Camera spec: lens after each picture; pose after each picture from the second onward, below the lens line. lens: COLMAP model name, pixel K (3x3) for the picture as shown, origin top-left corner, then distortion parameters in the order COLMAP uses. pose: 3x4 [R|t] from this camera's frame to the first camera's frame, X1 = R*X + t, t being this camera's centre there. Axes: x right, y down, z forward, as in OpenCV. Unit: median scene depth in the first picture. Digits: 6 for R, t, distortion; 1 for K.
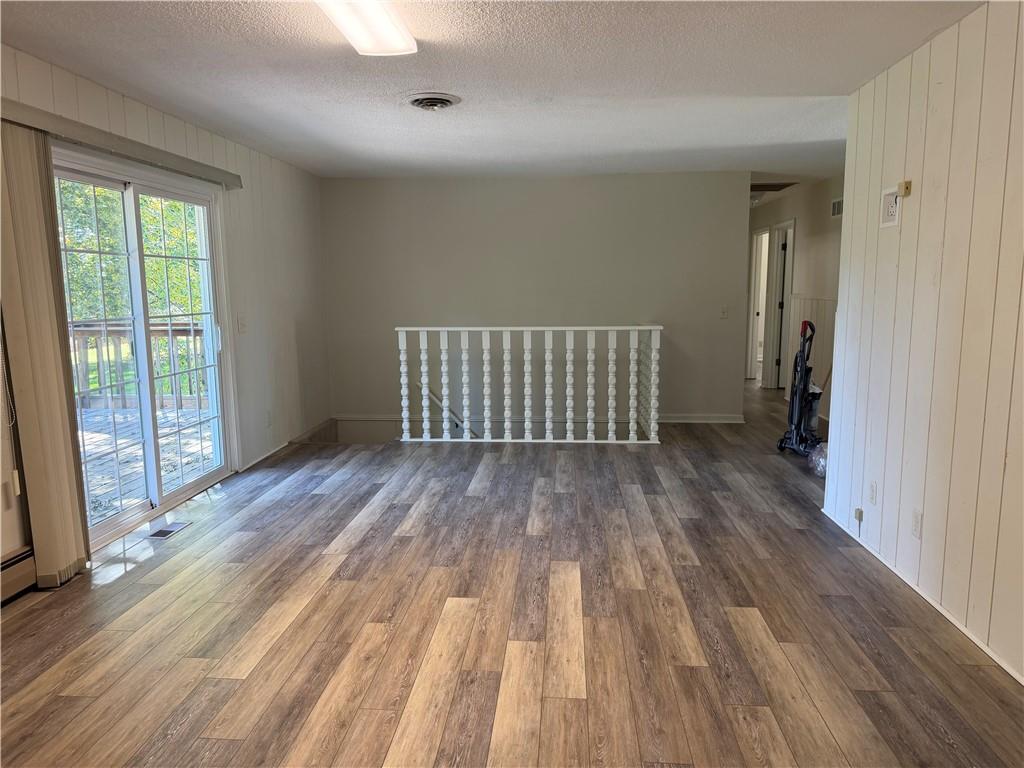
lens RADIAL K [[732.0, 0, 506.3], [0, 732.0, 389.9], [0, 0, 1]] dist [0.066670, -0.077237]
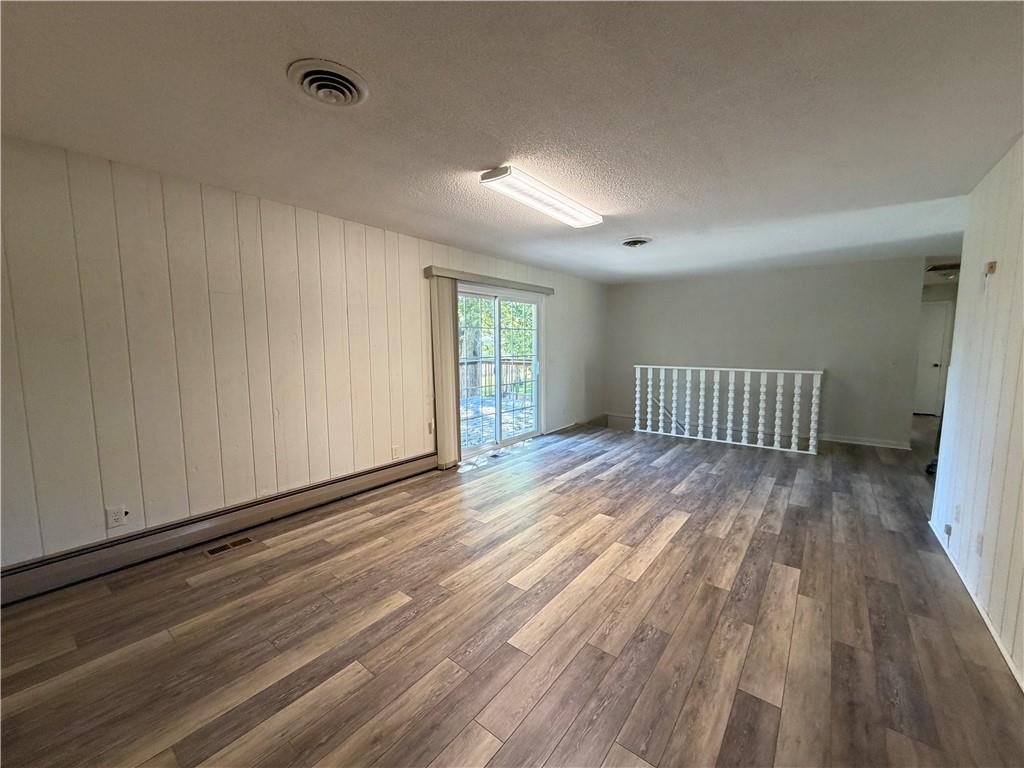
lens RADIAL K [[408.1, 0, 490.4], [0, 408.1, 372.3], [0, 0, 1]] dist [0.001231, -0.000209]
pose [[0.824877, 0.046286, -0.563414, 0.197303], [-0.083424, 0.995697, -0.040339, -0.000400], [0.559122, 0.080277, 0.825190, -0.004746]]
